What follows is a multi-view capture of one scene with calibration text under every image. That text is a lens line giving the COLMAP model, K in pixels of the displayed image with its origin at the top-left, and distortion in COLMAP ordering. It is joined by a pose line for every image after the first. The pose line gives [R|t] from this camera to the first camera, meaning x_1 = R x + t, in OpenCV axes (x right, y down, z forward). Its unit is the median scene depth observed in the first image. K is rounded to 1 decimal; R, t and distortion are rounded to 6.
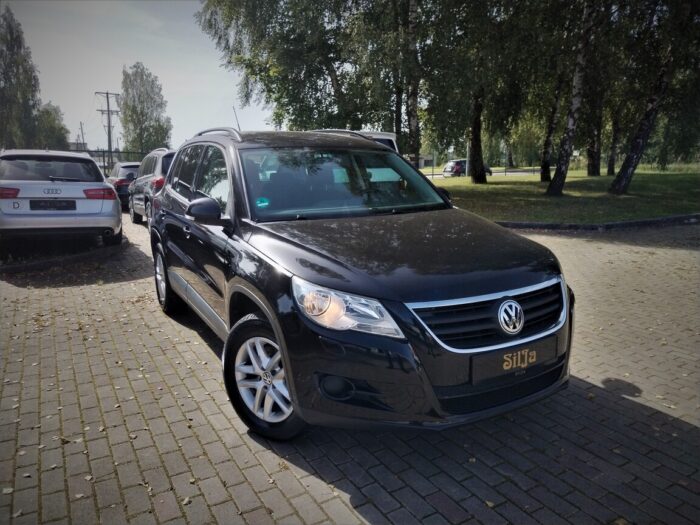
lens RADIAL K [[513.3, 0, 348.9], [0, 513.3, 265.2], [0, 0, 1]] dist [-0.001662, -0.007127]
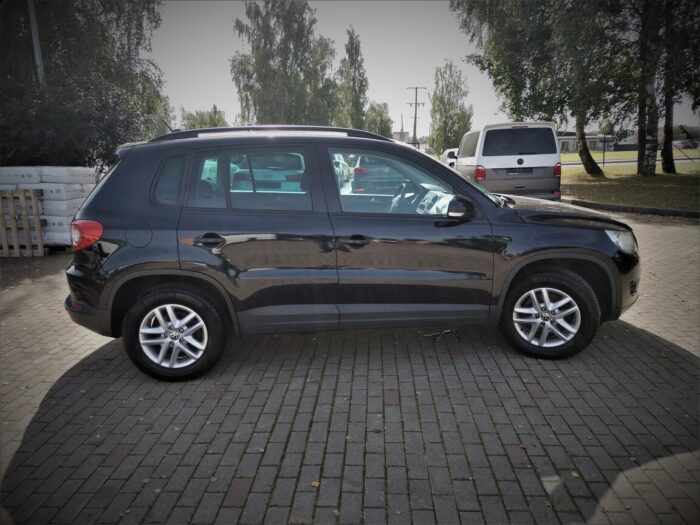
lens RADIAL K [[513.3, 0, 348.9], [0, 513.3, 265.2], [0, 0, 1]] dist [-0.001662, -0.007127]
pose [[0.830924, 0.097610, -0.547756, 0.341437], [-0.080836, 0.995224, 0.054724, 0.014811], [0.550482, -0.001193, 0.834846, -0.121859]]
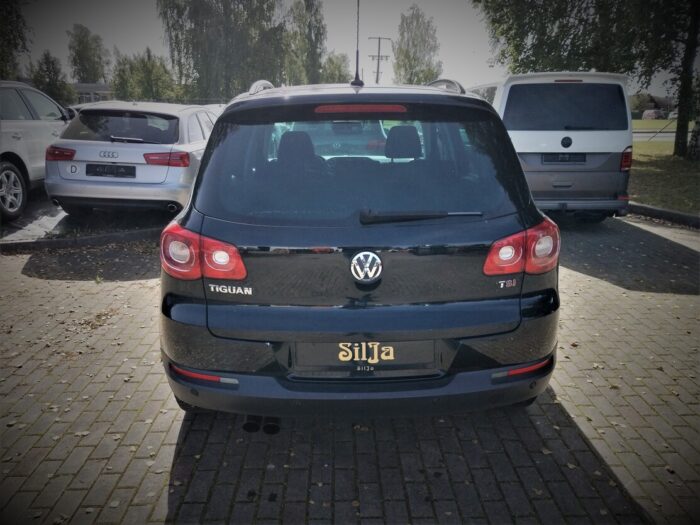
lens RADIAL K [[531.9, 0, 351.4], [0, 531.9, 263.0], [0, 0, 1]] dist [-0.002145, 0.000329]
pose [[0.873870, 0.144449, -0.464204, 0.127409], [-0.104817, 0.988363, 0.110235, -0.068614], [0.474726, -0.047674, 0.878842, 0.269726]]
